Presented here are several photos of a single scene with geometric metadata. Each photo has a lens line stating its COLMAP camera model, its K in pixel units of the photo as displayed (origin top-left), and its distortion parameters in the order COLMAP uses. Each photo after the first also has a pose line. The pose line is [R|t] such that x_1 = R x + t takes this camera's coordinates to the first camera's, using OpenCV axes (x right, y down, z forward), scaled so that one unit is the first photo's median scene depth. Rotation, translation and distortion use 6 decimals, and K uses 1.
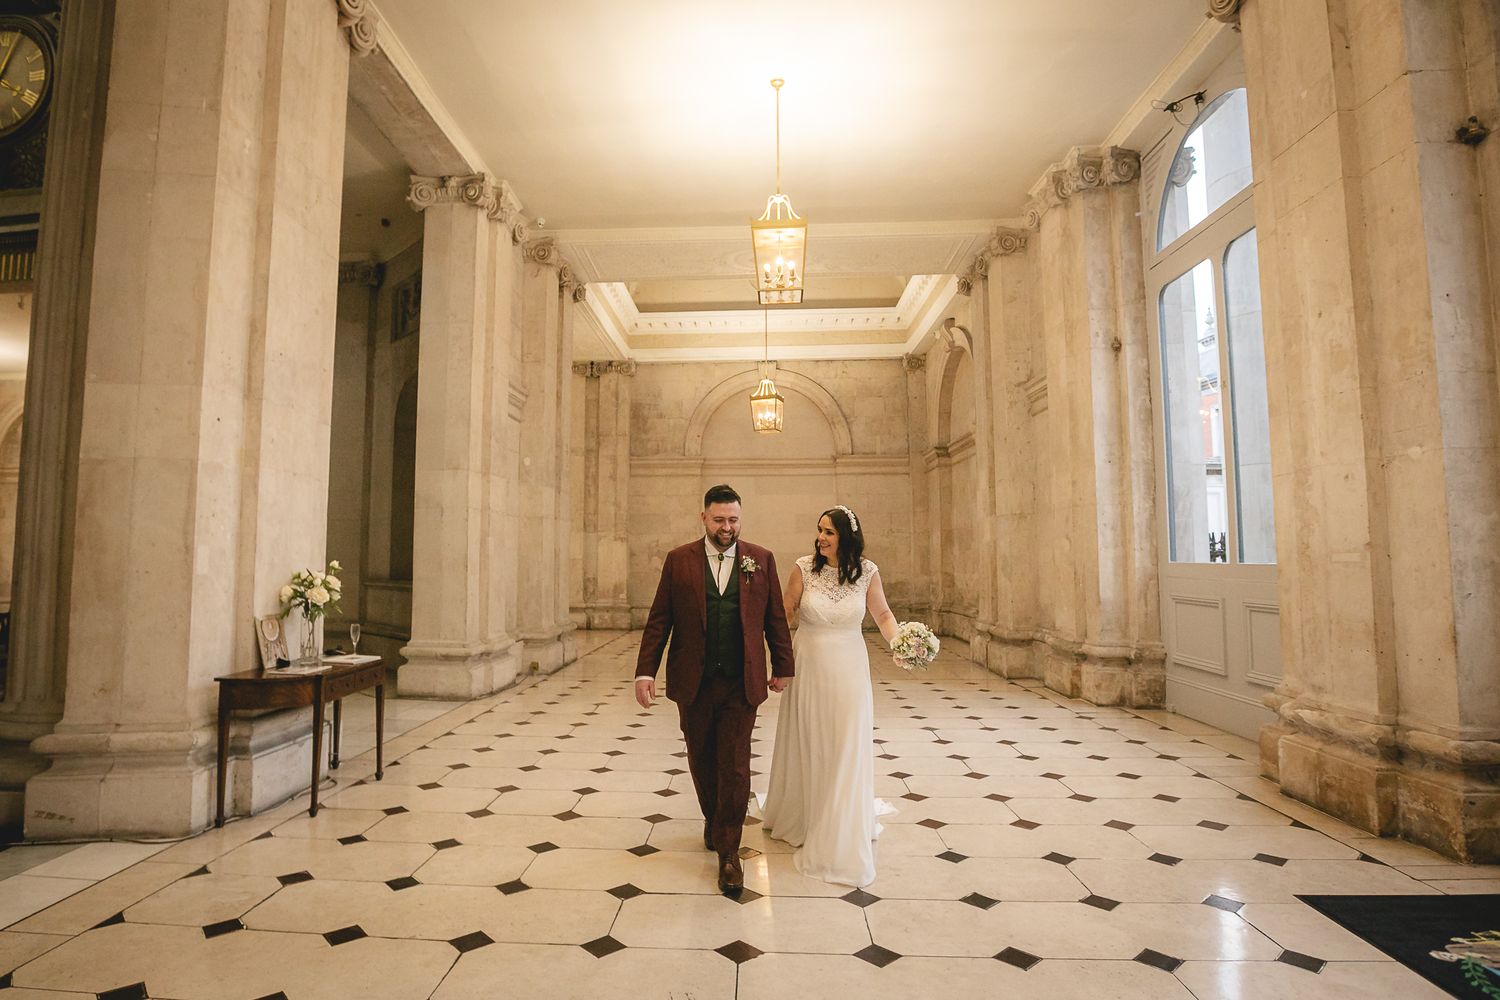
lens RADIAL K [[816.1, 0, 705.8], [0, 816.1, 490.3], [0, 0, 1]] dist [-0.008625, 0.002354]
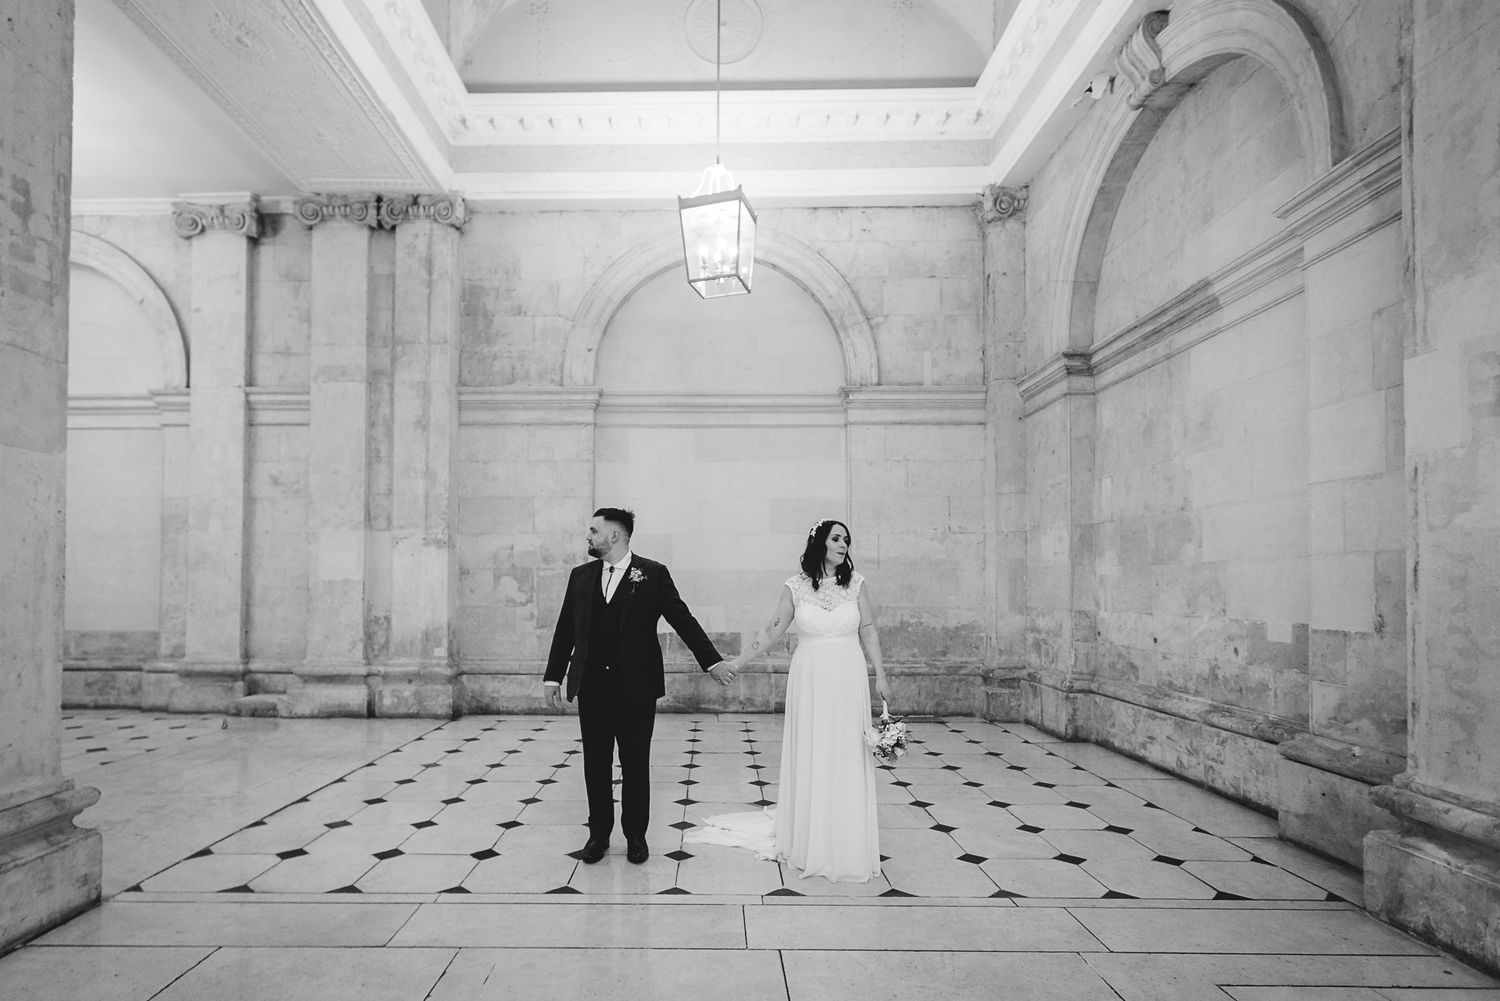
lens RADIAL K [[772.5, 0, 712.4], [0, 772.5, 563.0], [0, 0, 1]] dist [0.004390, 0.000420]
pose [[0.997683, 0.004989, 0.067849, 0.038122], [-0.008939, 0.998275, 0.058030, 0.042684], [-0.067442, -0.058502, 0.996007, 0.502329]]
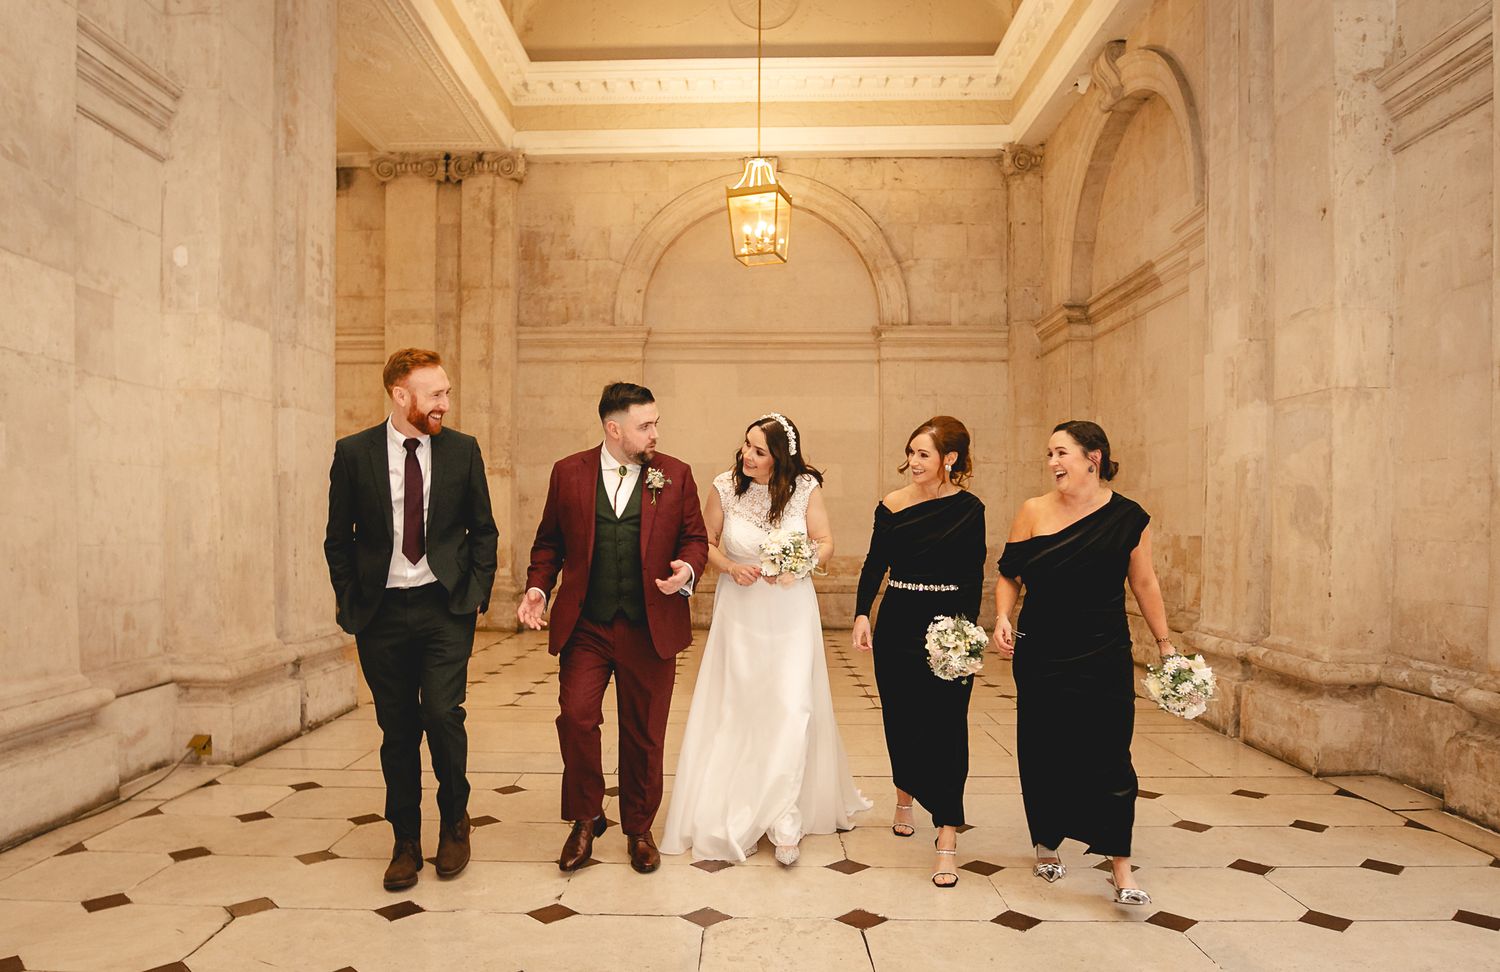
lens RADIAL K [[1002.5, 0, 729.9], [0, 1002.5, 535.0], [0, 0, 1]] dist [-0.064200, 0.028688]
pose [[0.998943, 0.003191, 0.045866, 0.023494], [-0.007656, 0.995206, 0.097505, 0.034583], [-0.045335, -0.097753, 0.994178, 0.303078]]
